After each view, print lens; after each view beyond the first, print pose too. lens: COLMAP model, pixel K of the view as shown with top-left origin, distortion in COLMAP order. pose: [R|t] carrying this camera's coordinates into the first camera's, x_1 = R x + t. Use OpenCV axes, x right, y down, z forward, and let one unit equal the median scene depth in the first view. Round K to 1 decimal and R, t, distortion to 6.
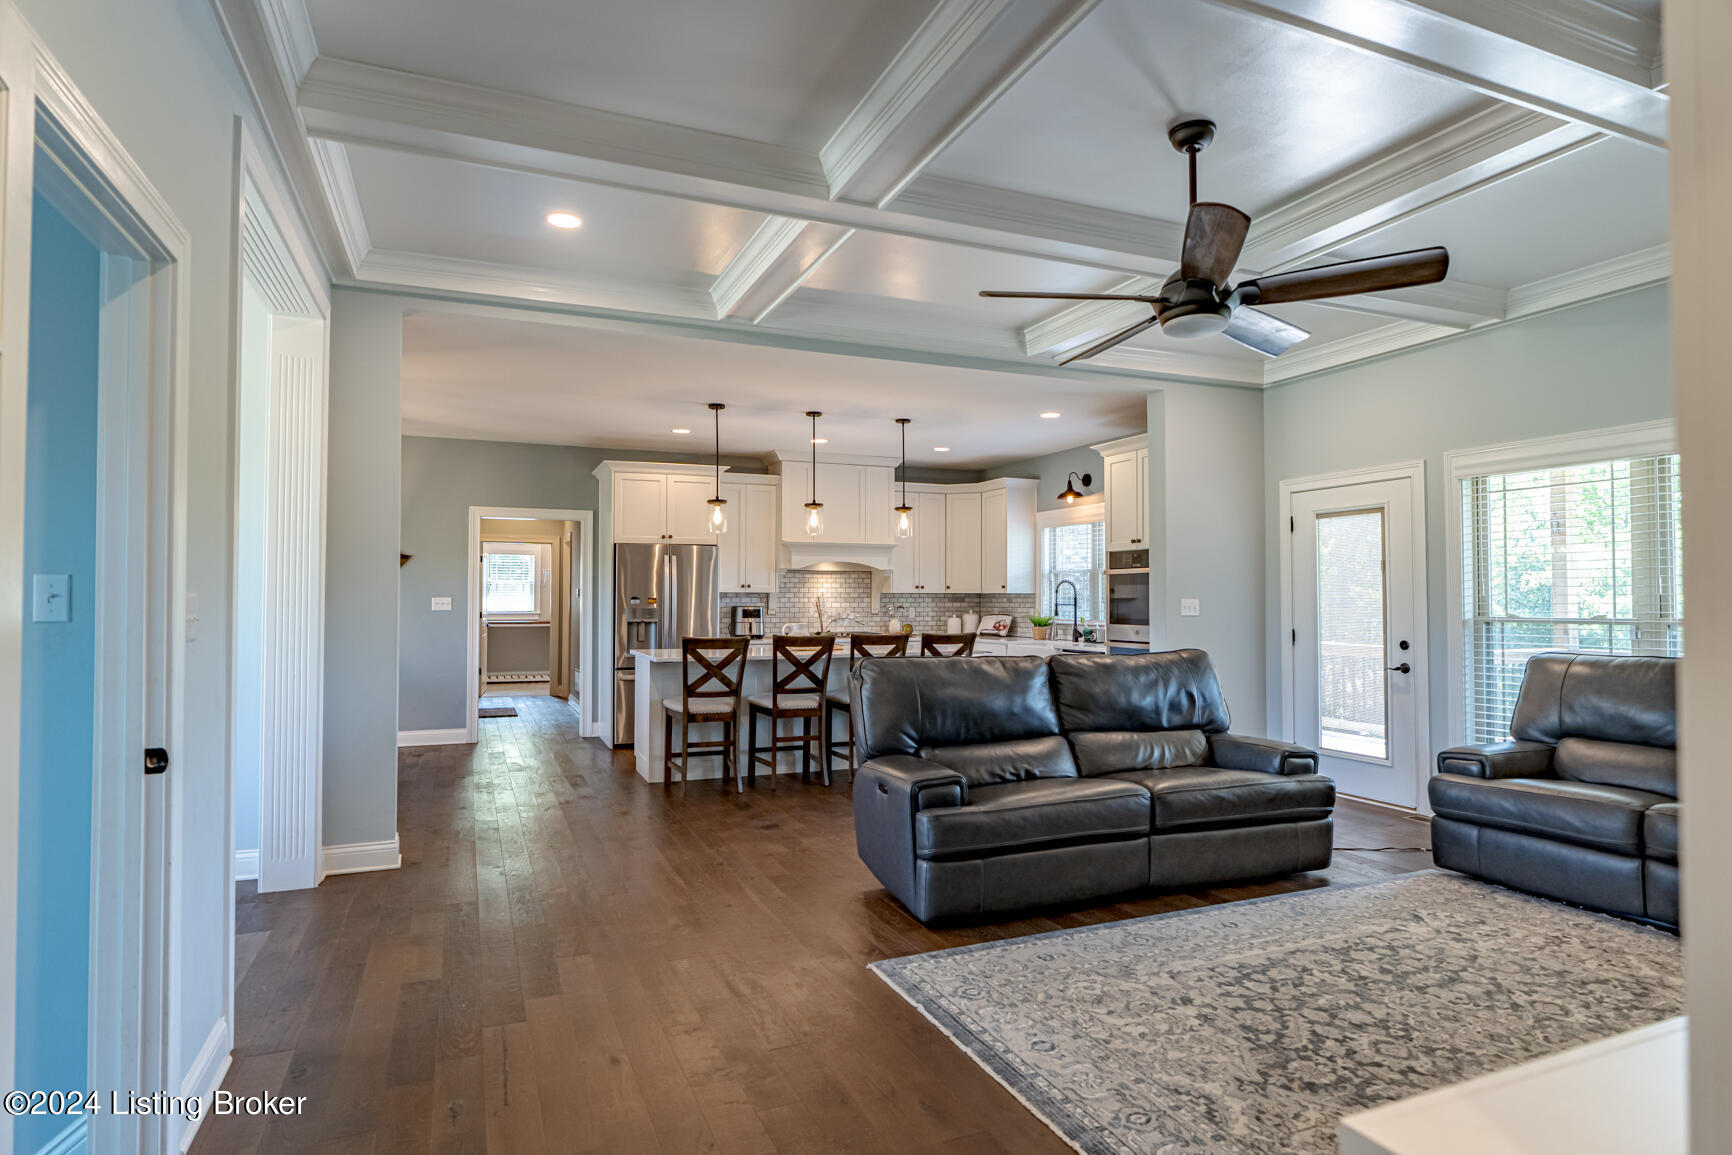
lens RADIAL K [[946.4, 0, 866.0], [0, 946.4, 577.5], [0, 0, 1]] dist [0.000622, 0.000027]
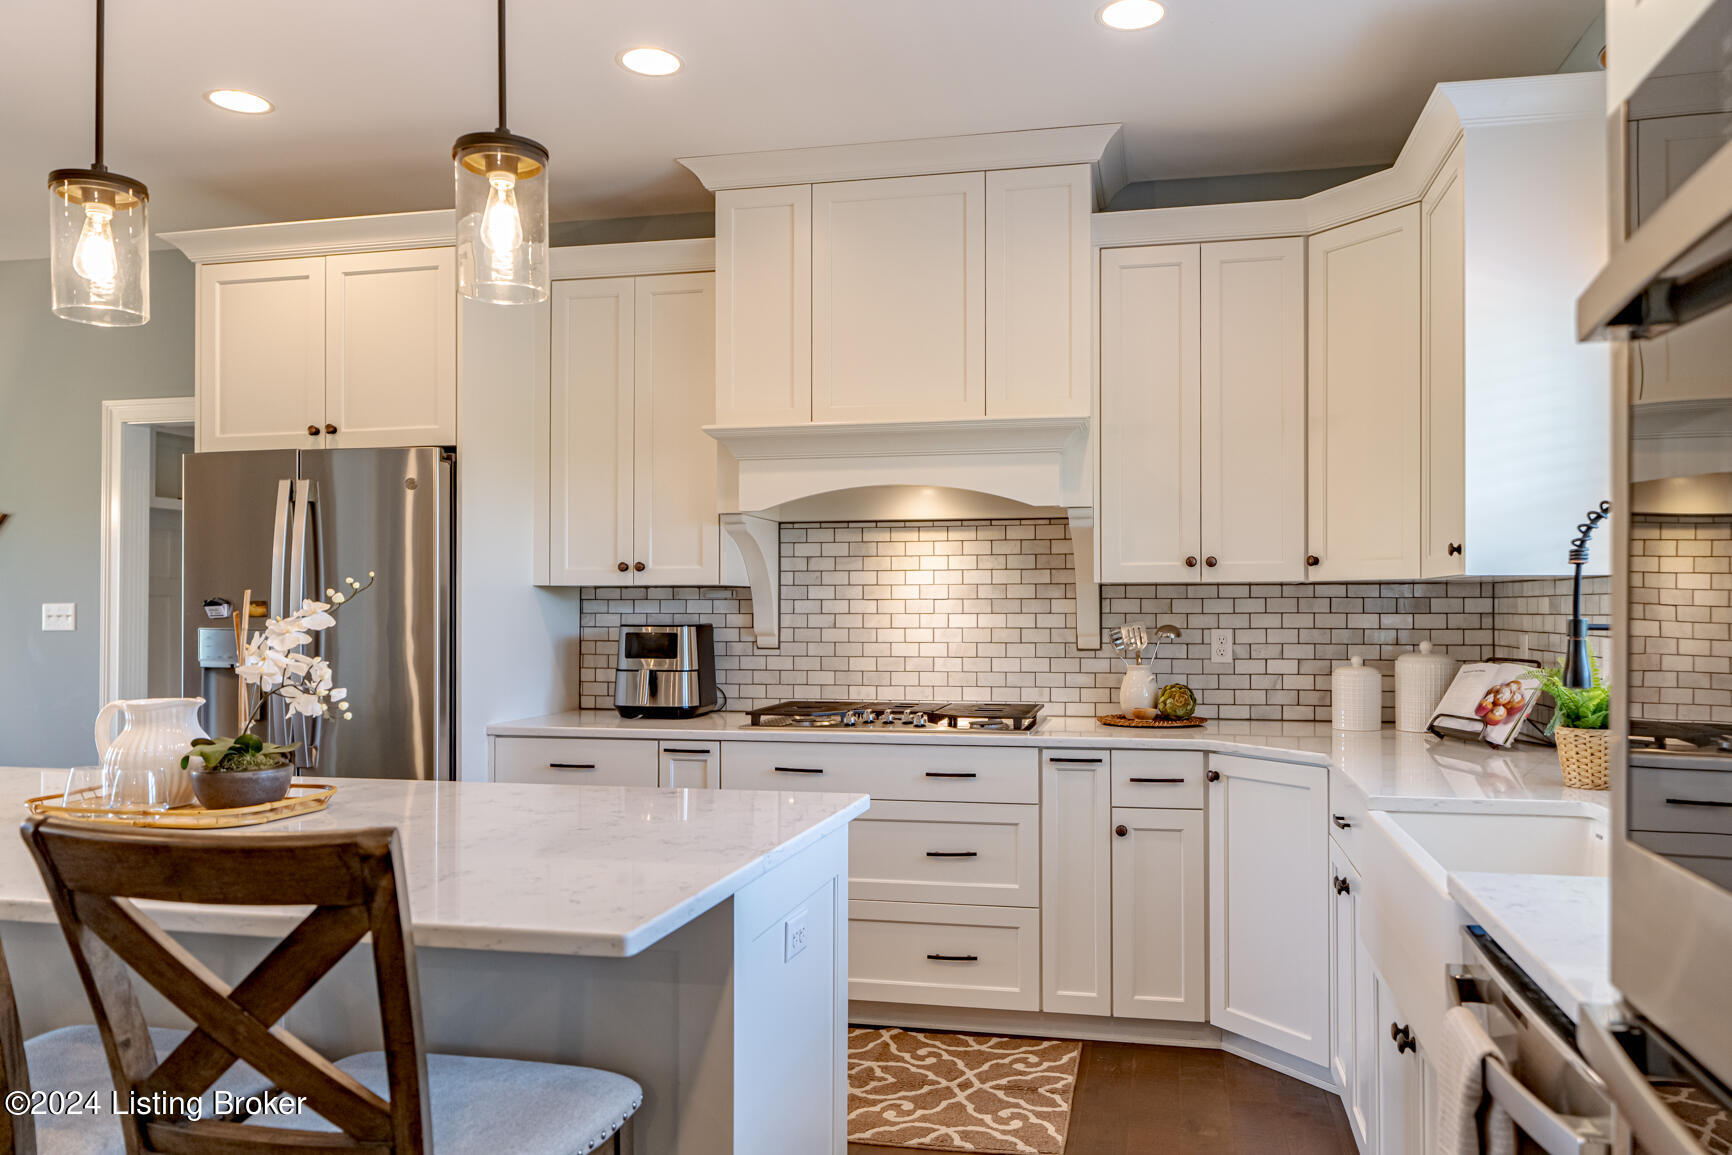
lens RADIAL K [[1209.4, 0, 913.9], [0, 1209.4, 607.6], [0, 0, 1]] dist [-0.002870, 0.001697]
pose [[0.820679, -0.002511, -0.571383, 0.216282], [0.014910, 0.999744, 0.017022, 0.018054], [0.571194, -0.022489, 0.820507, 0.694434]]
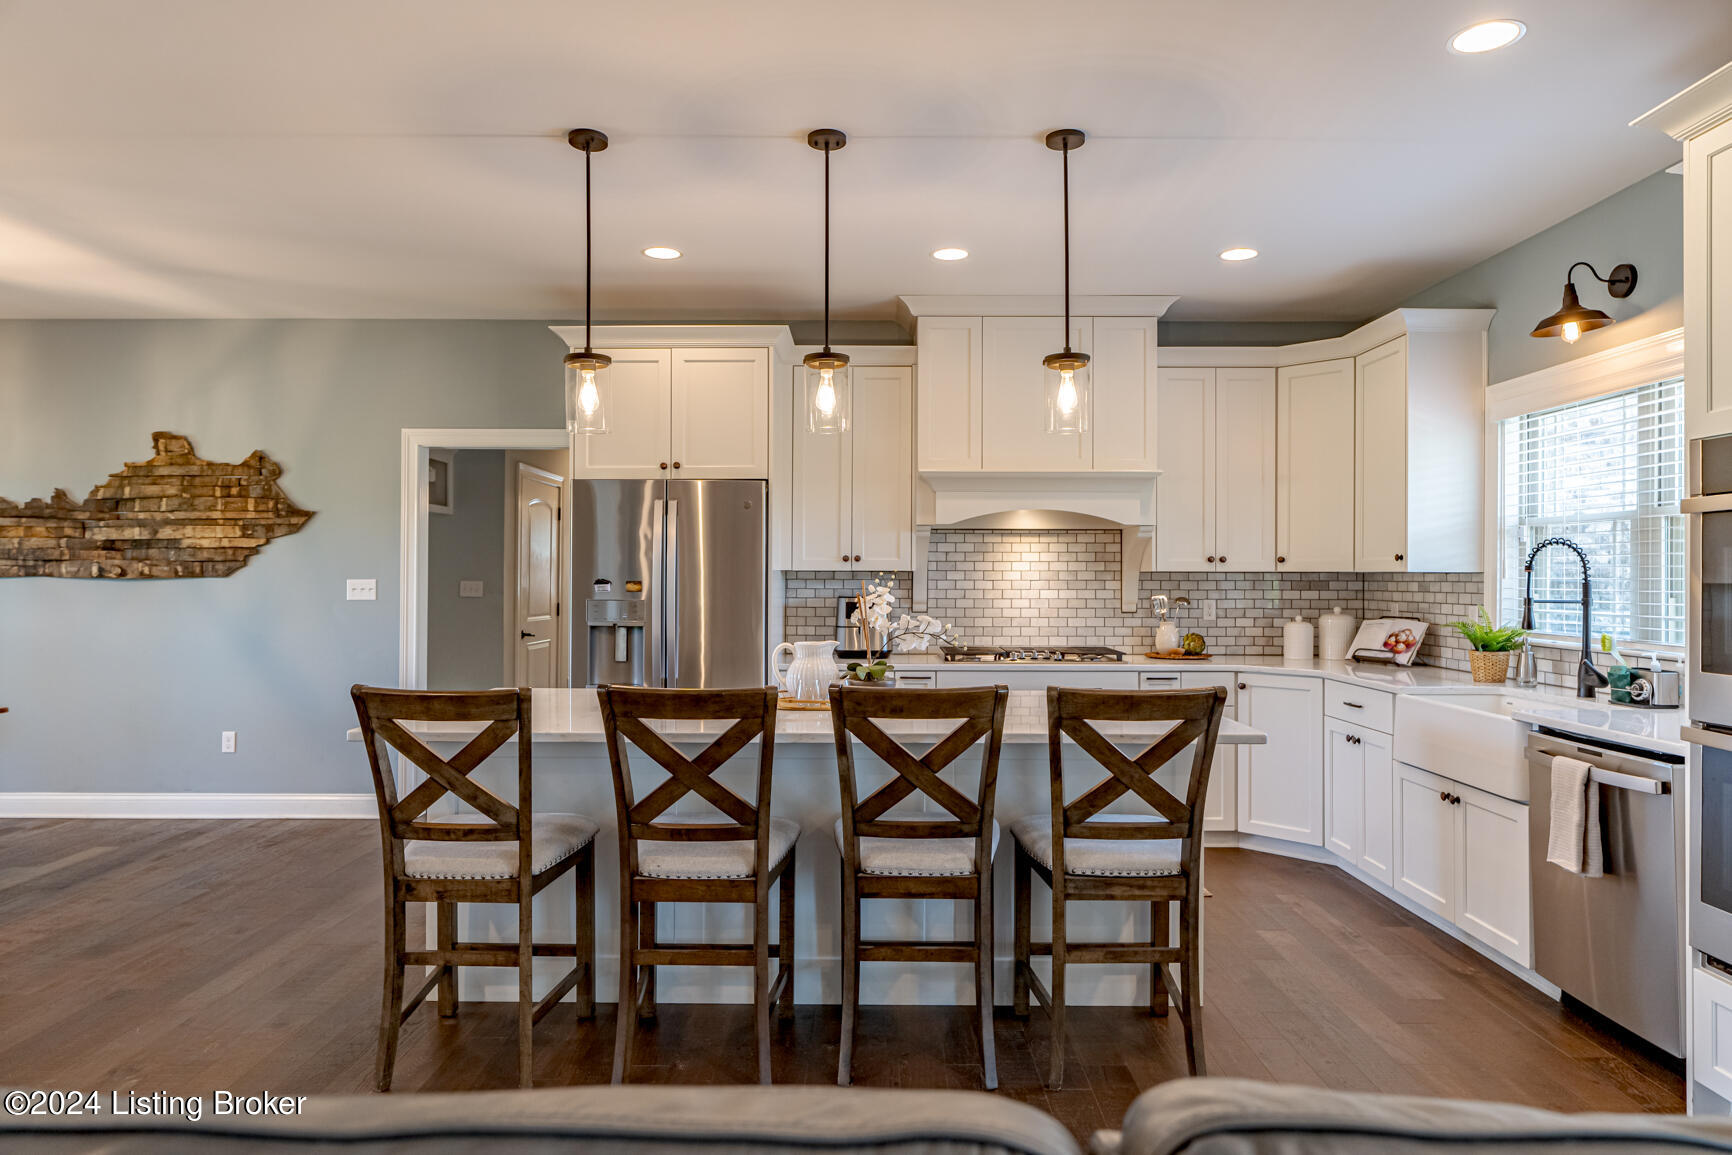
lens RADIAL K [[1040.8, 0, 866.0], [0, 1040.8, 577.5], [0, 0, 1]] dist [-0.008067, -0.001001]
pose [[0.918109, 0.001492, -0.396325, 0.112778], [0.007080, 0.999772, 0.020167, 0.007891], [0.396265, -0.021321, 0.917889, 0.469076]]
